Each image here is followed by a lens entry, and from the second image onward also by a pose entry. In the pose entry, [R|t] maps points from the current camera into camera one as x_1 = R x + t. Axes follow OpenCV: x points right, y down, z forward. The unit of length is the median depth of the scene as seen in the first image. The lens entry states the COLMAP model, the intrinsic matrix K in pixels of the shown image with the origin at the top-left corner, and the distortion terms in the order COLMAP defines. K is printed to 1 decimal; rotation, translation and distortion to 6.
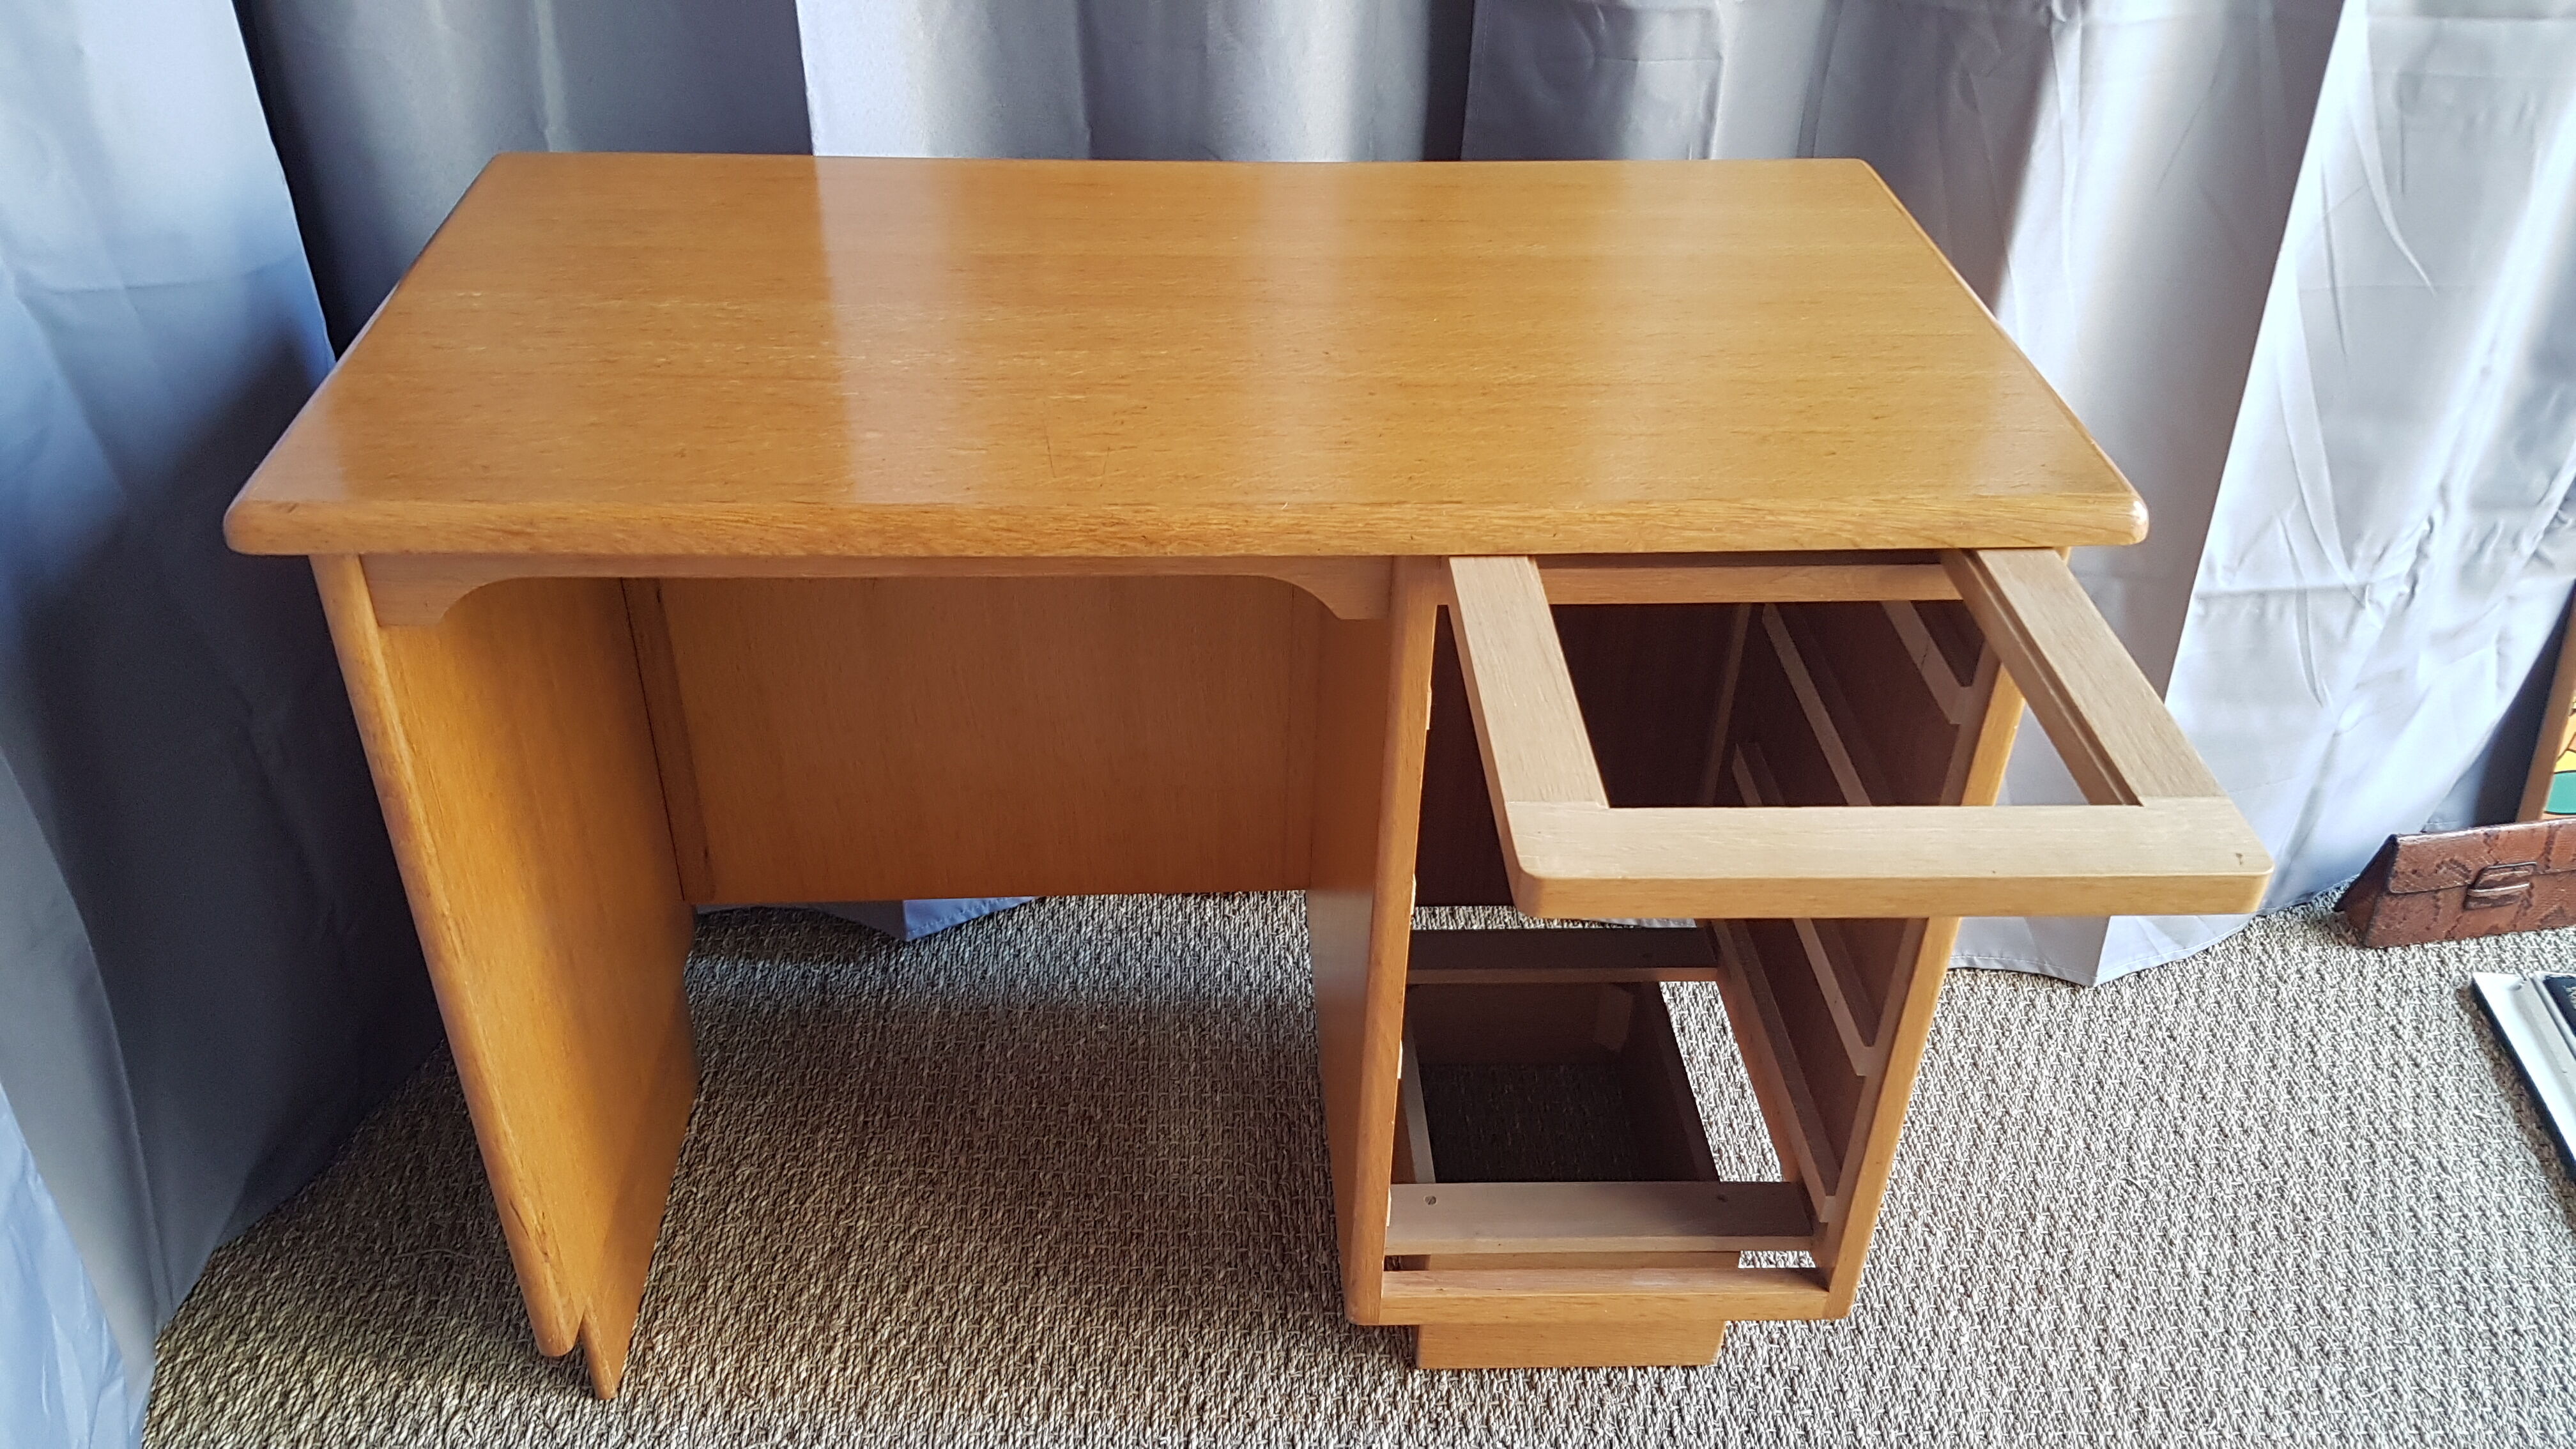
lens RADIAL K [[2028.5, 0, 1295.1], [0, 2028.5, 746.6], [0, 0, 1]] dist [0.223598, -0.467030]
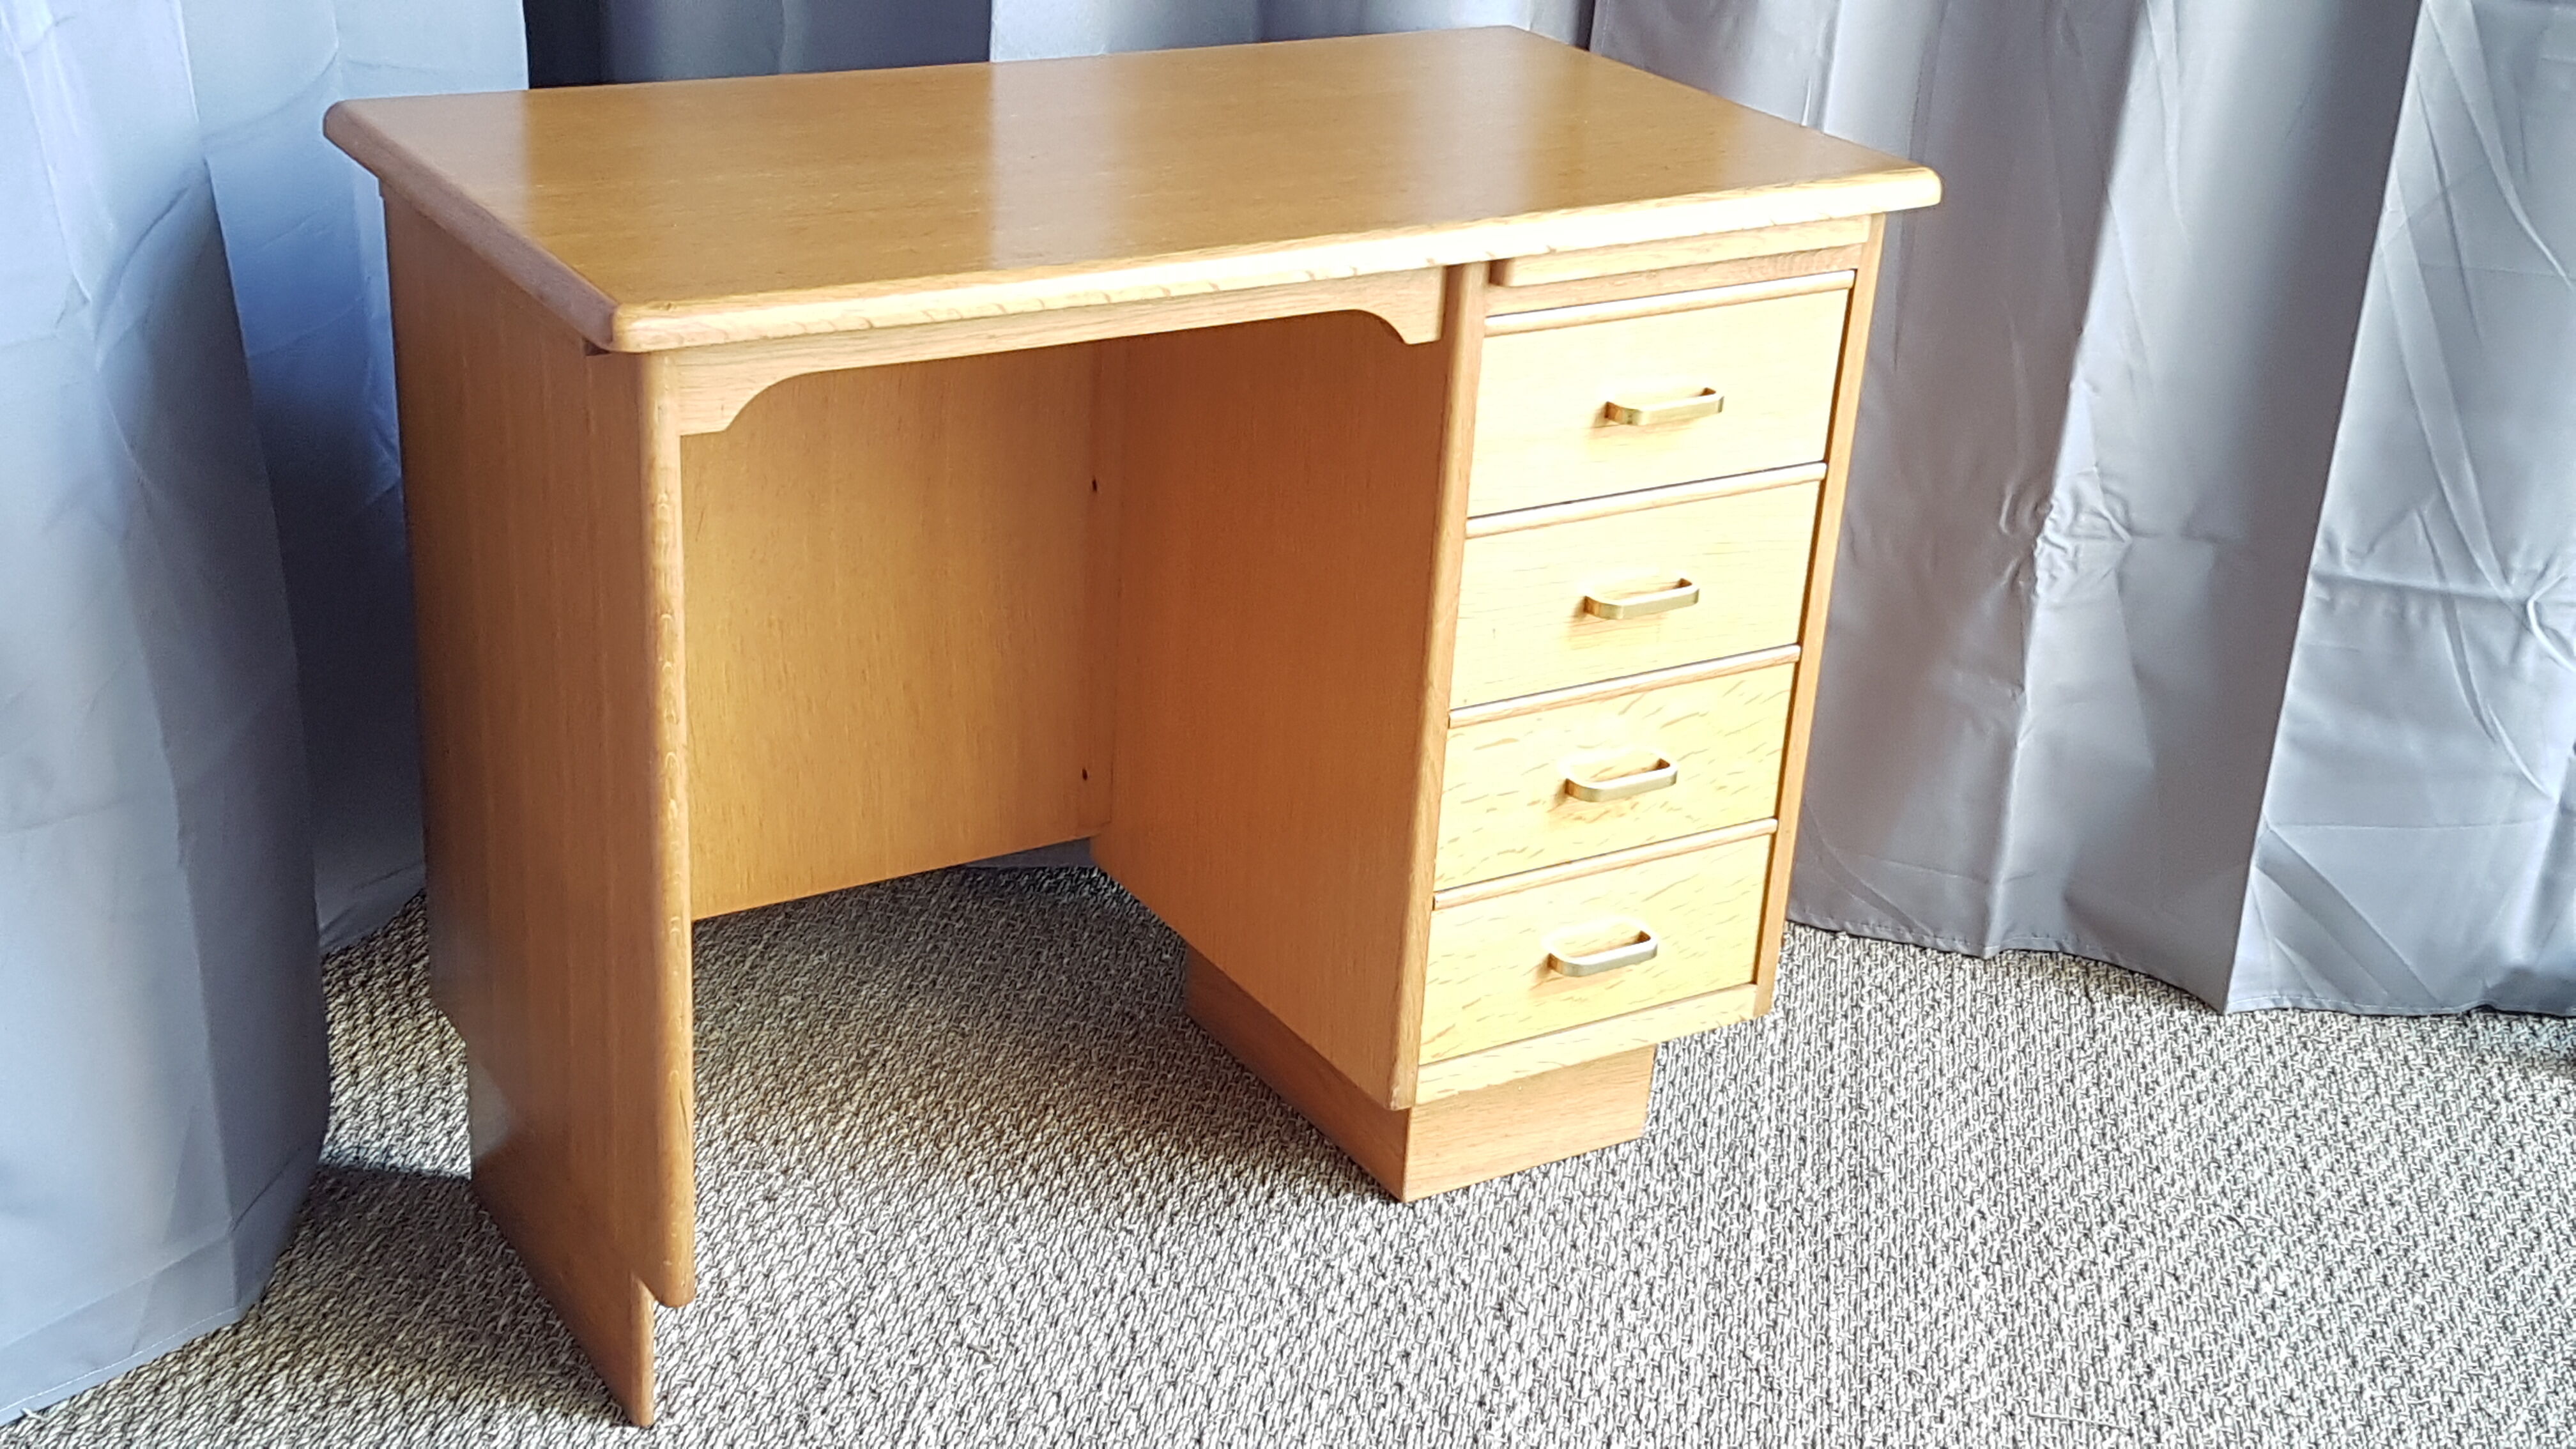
lens RADIAL K [[3220.9, 0, 1263.8], [0, 3220.9, 773.3], [0, 0, 1]] dist [0.277509, -0.658219]
pose [[0.976908, 0.111296, -0.182384, 0.258932], [-0.146134, 0.970781, -0.190340, 0.400825], [0.155871, 0.212597, 0.964628, -0.559706]]
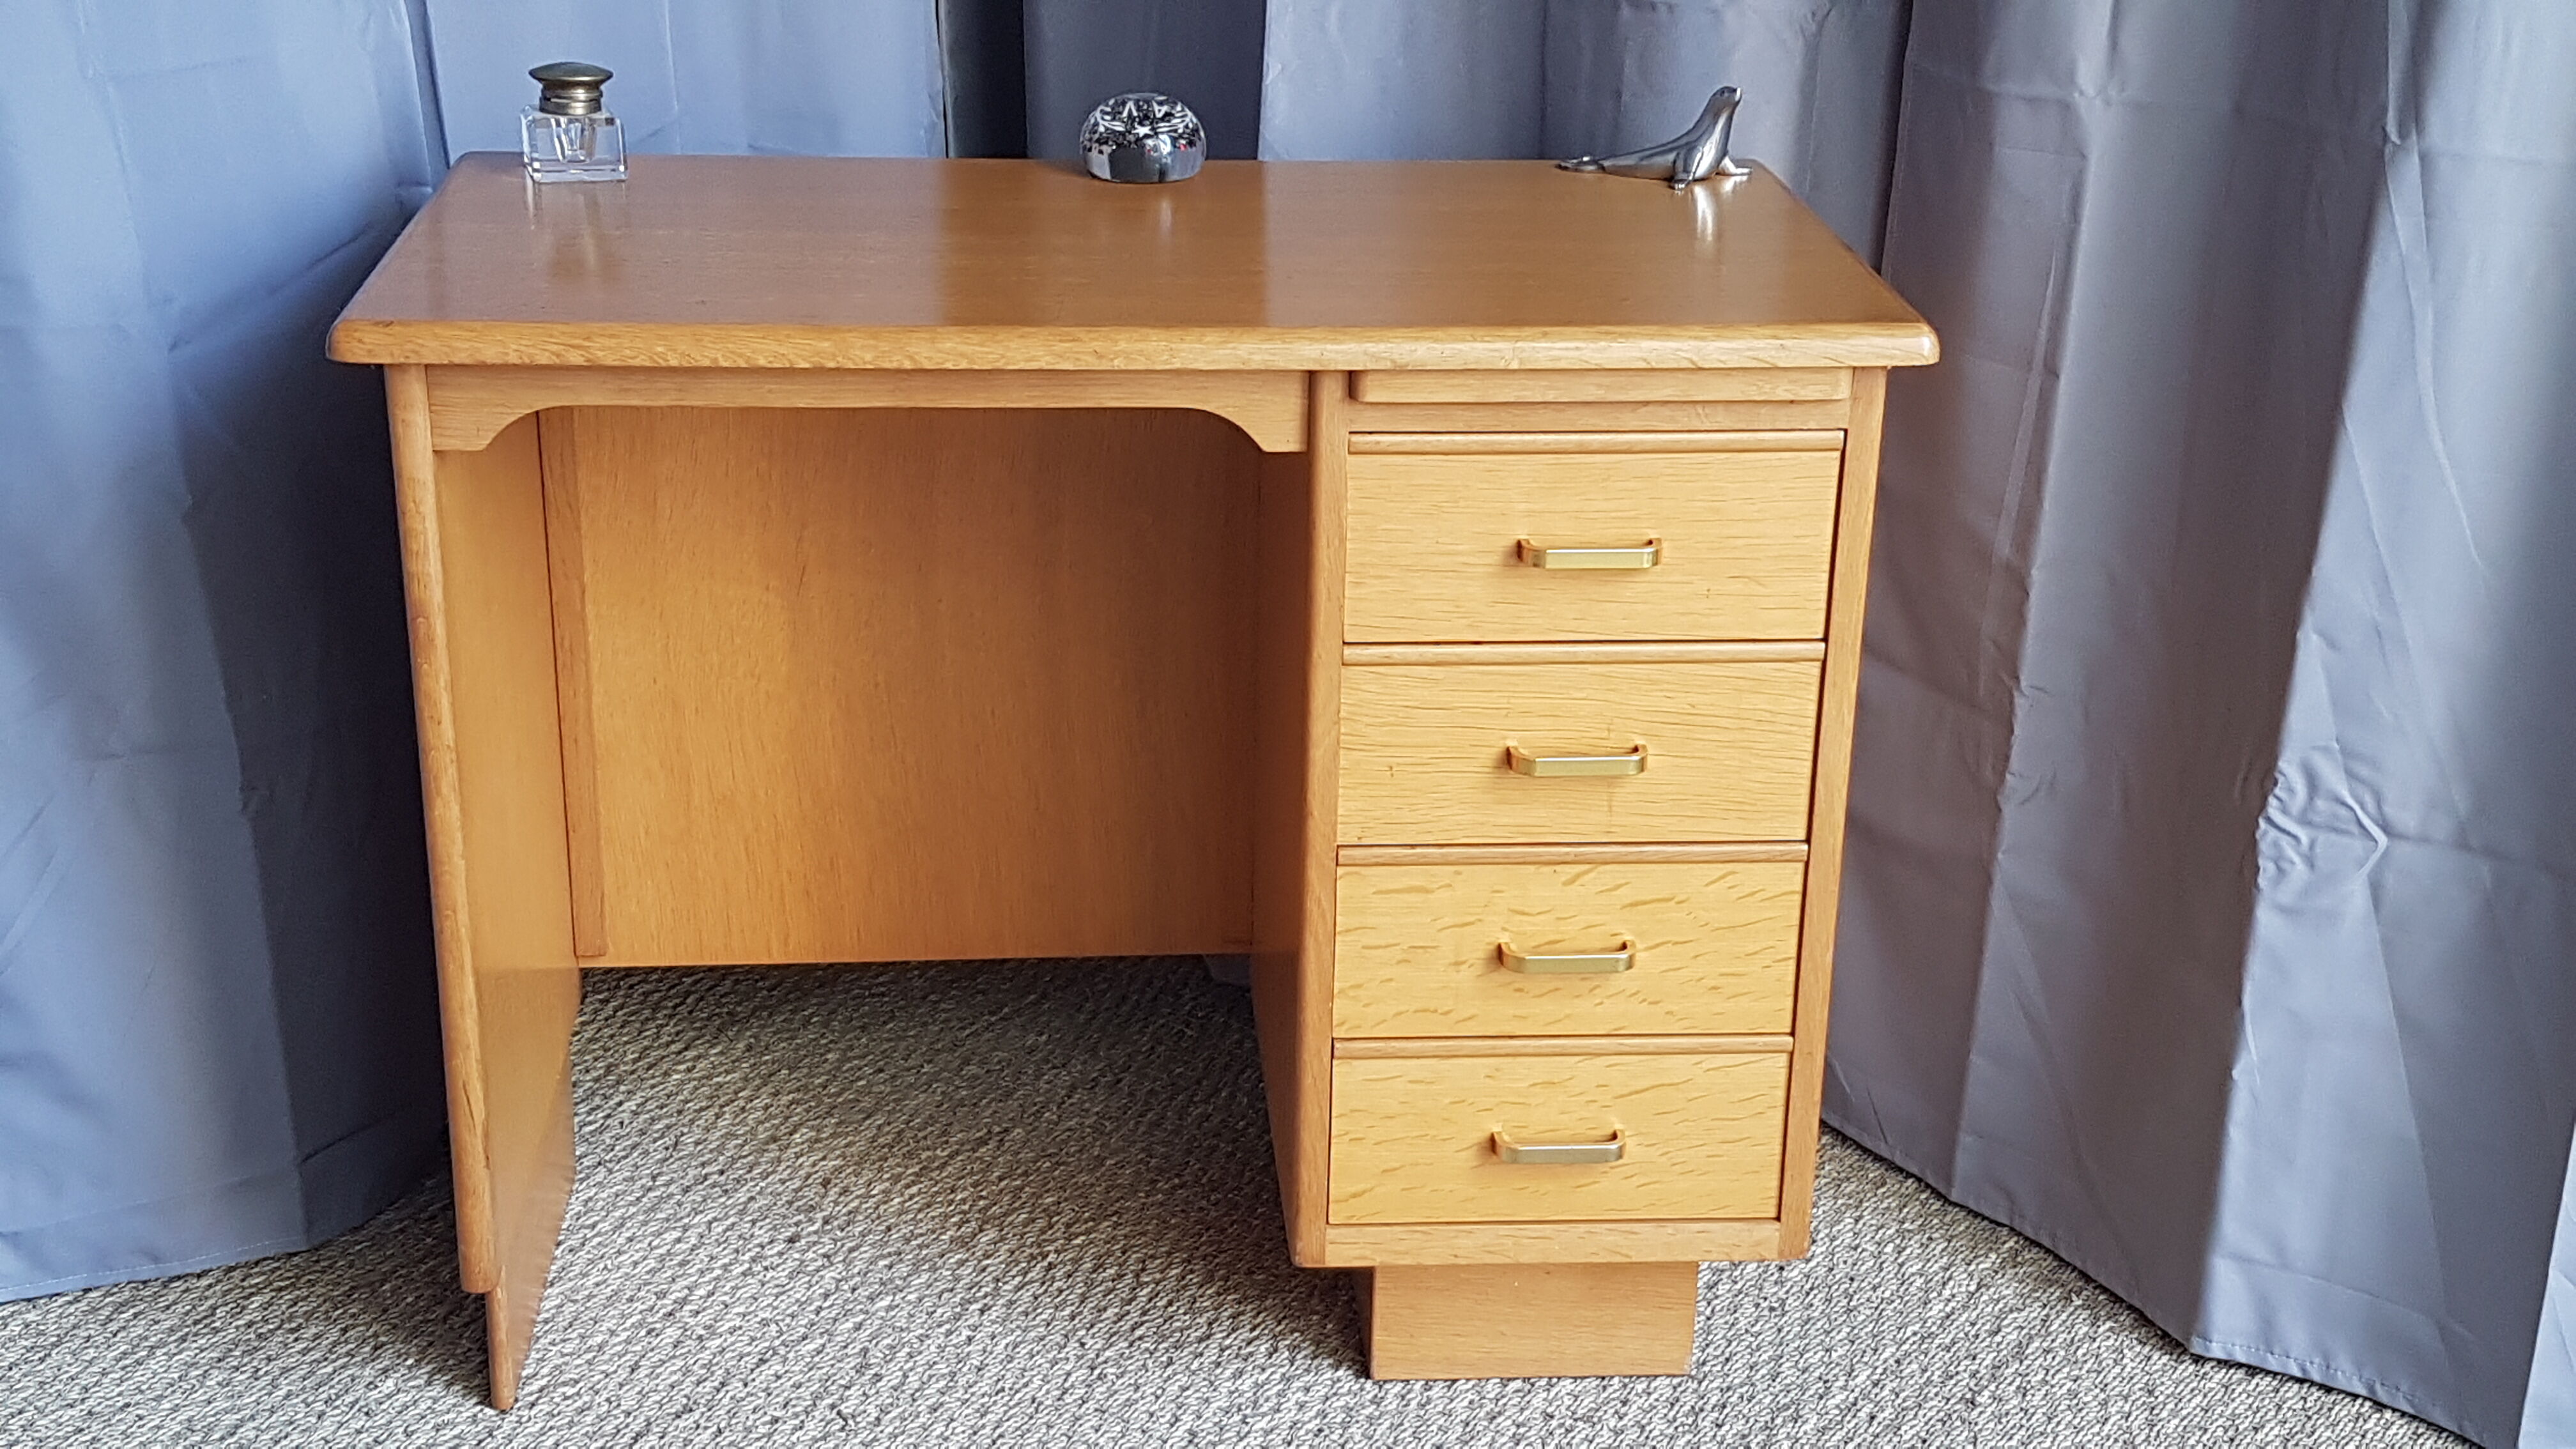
lens RADIAL K [[3324.6, 0, 1266.8], [0, 3324.6, 780.9], [0, 0, 1]] dist [0.280683, -0.670820]
pose [[0.772712, 0.222912, -0.594329, 0.872949], [-0.363900, 0.922734, -0.127036, 0.253226], [0.520089, 0.314439, 0.794126, -0.306059]]
